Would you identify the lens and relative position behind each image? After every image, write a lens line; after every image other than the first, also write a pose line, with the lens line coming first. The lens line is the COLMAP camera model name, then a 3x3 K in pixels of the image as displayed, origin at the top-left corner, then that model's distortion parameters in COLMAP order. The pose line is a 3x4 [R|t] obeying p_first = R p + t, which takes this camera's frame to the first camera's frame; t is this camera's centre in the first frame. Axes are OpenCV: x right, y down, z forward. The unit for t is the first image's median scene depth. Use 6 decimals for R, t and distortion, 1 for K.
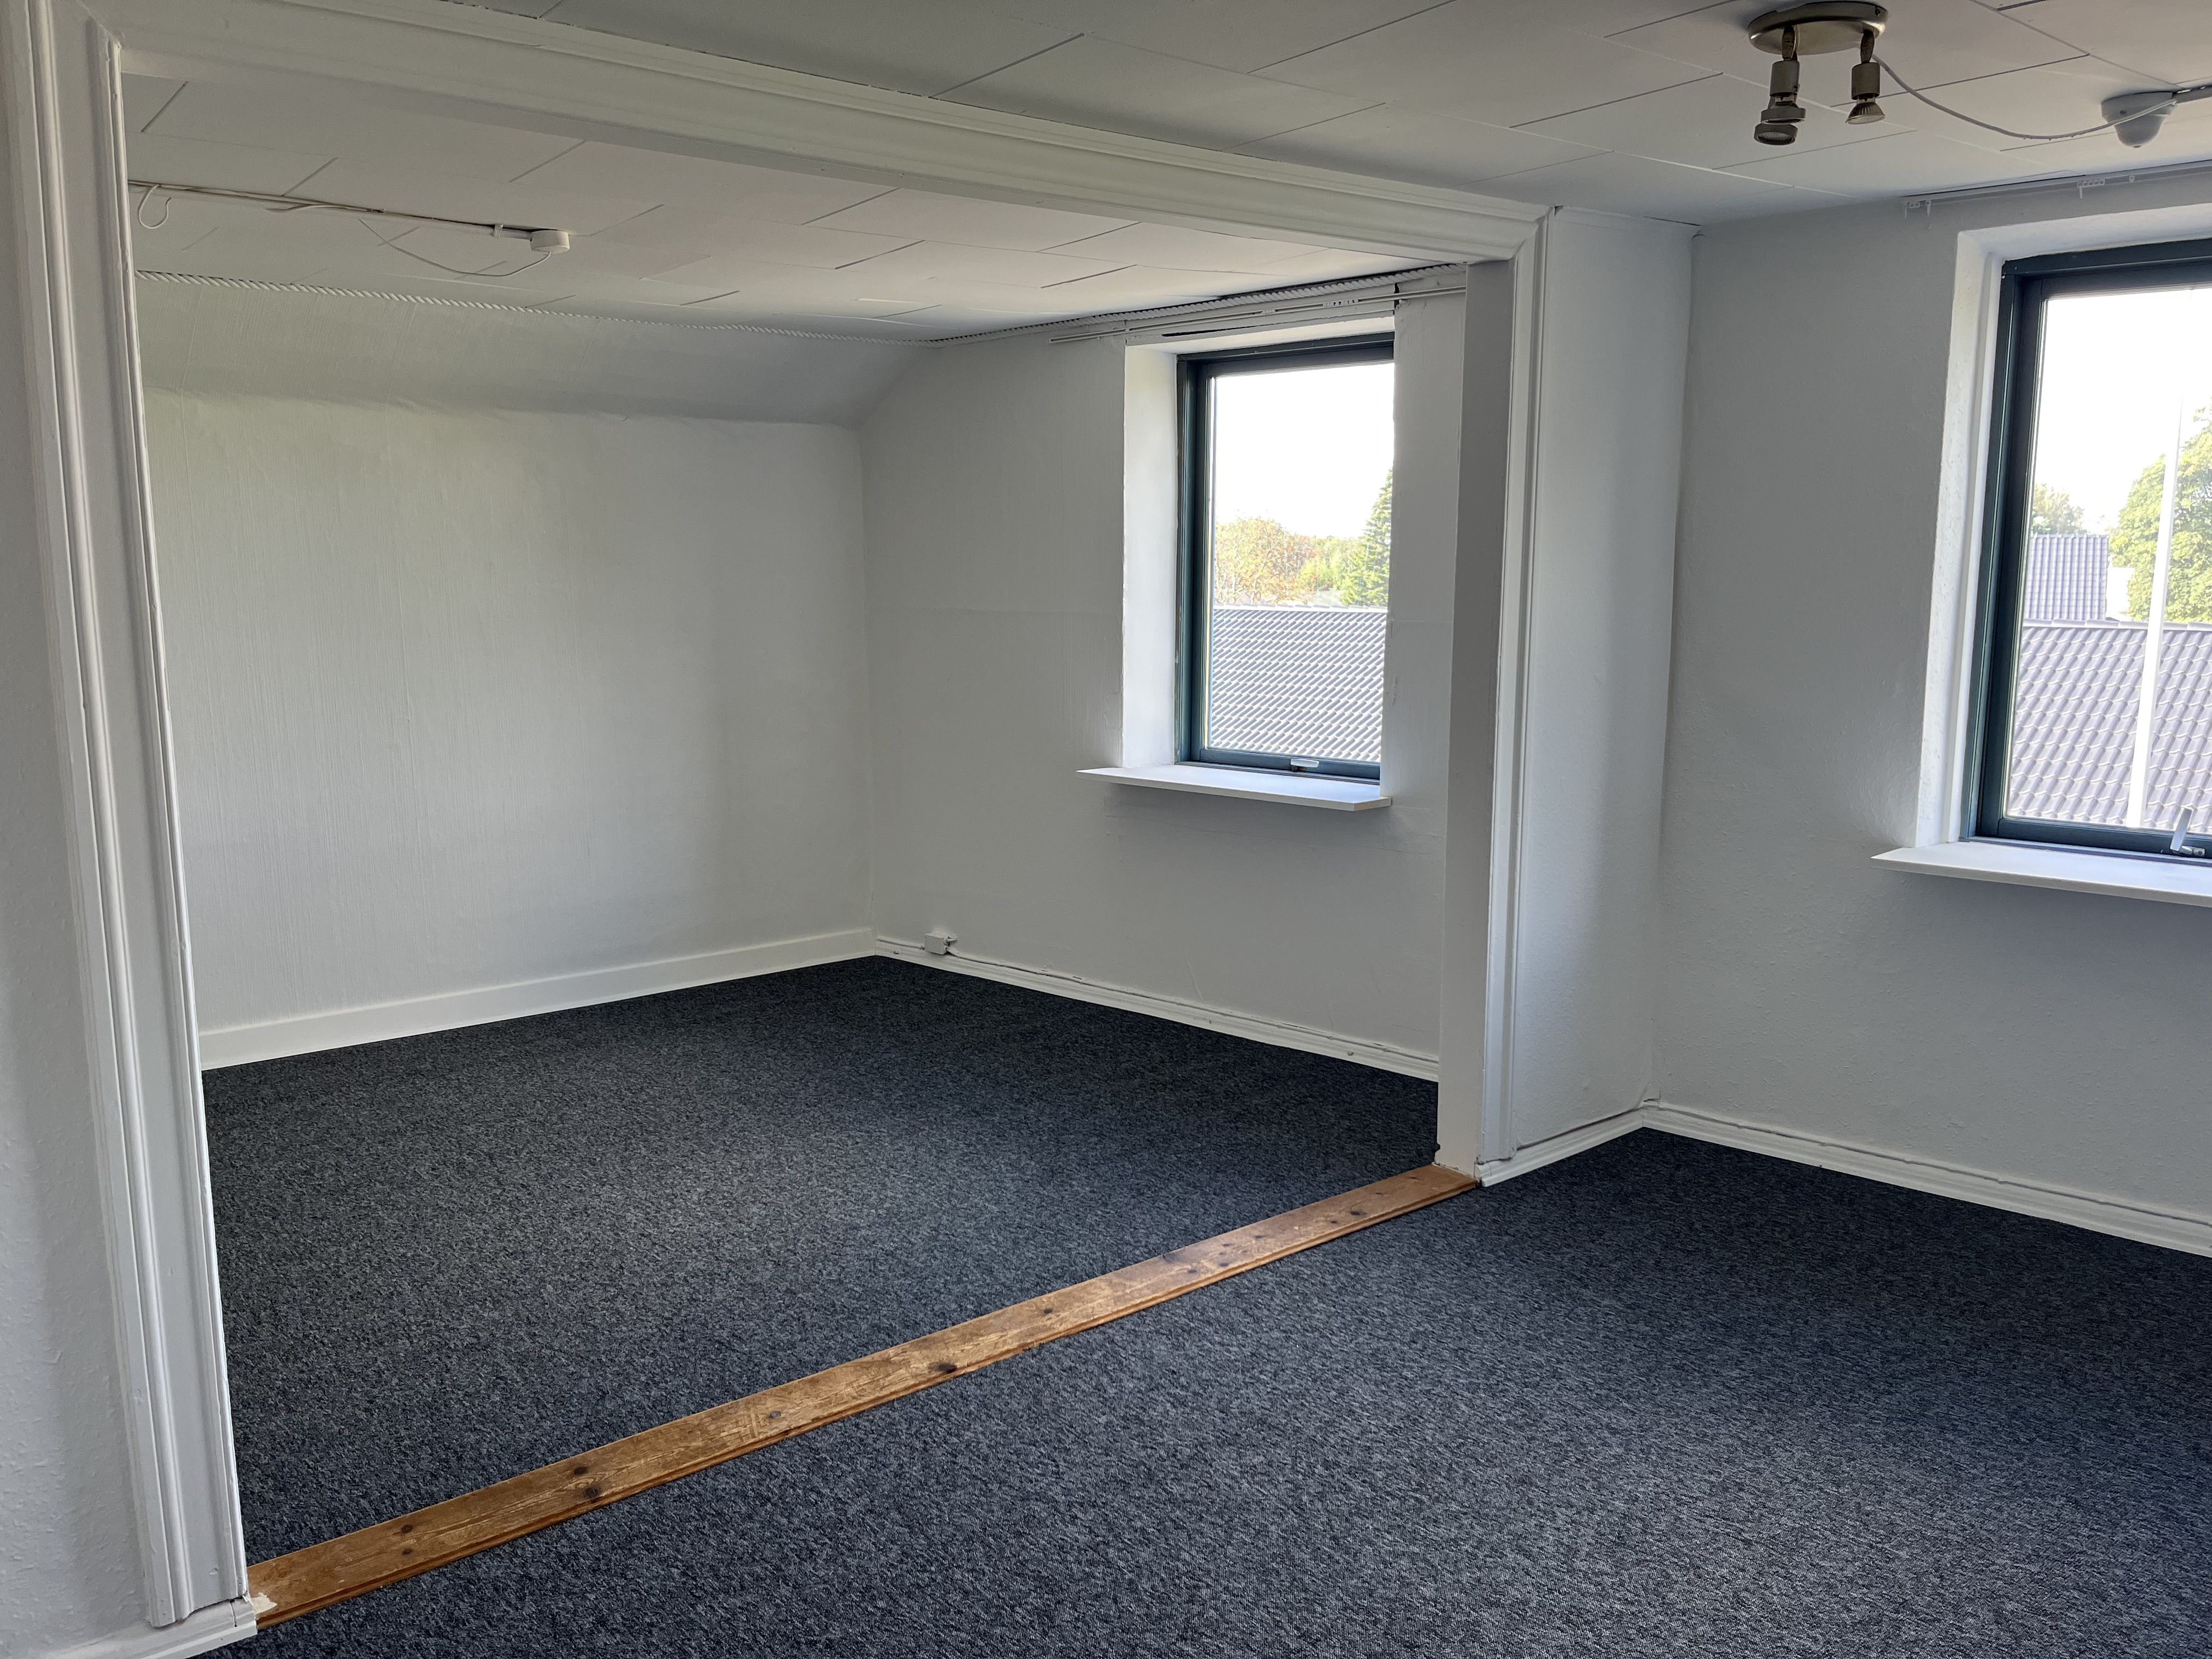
lens RADIAL K [[1693.2, 0, 1106.0], [0, 1693.2, 829.5], [0, 0, 1]] dist [0.058973, -0.087148]
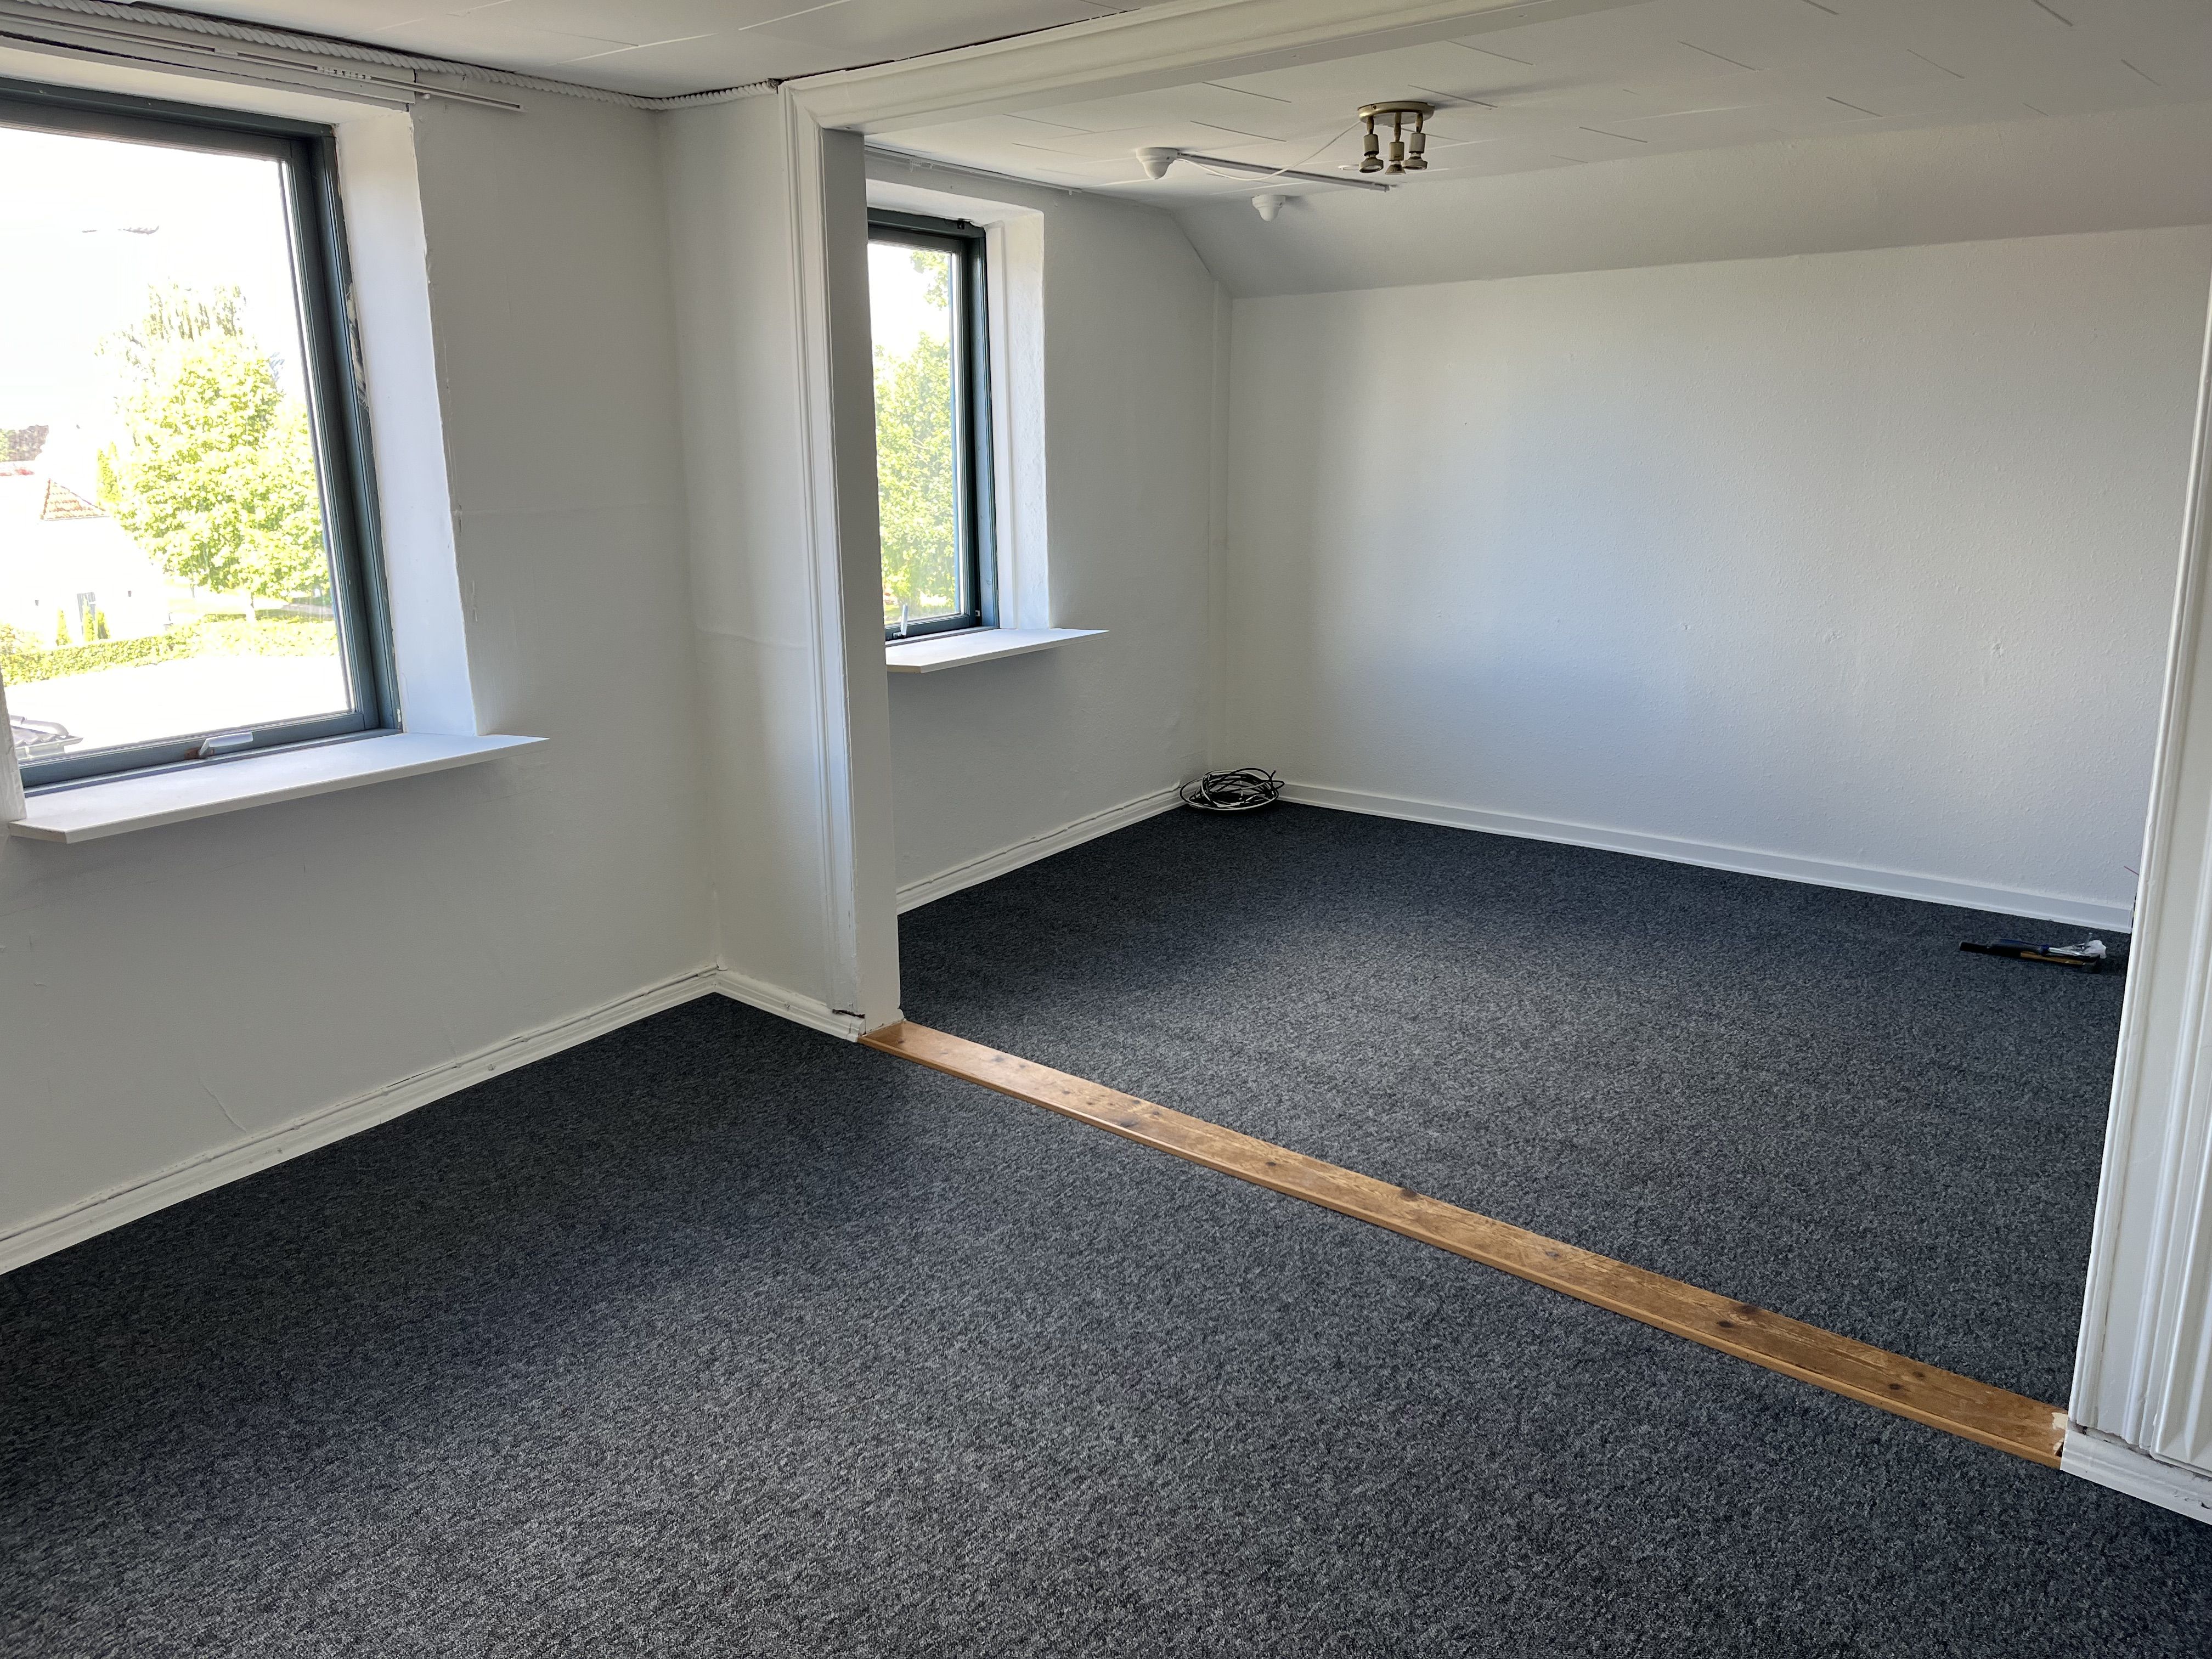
lens RADIAL K [[1693.2, 0, 1106.0], [0, 1693.2, 829.5], [0, 0, 1]] dist [0.058973, -0.087148]
pose [[-0.190055, -0.218188, 0.957221, -1.025763], [0.166583, 0.953688, 0.250457, -0.198658], [-0.967538, 0.207057, -0.144907, 1.290674]]
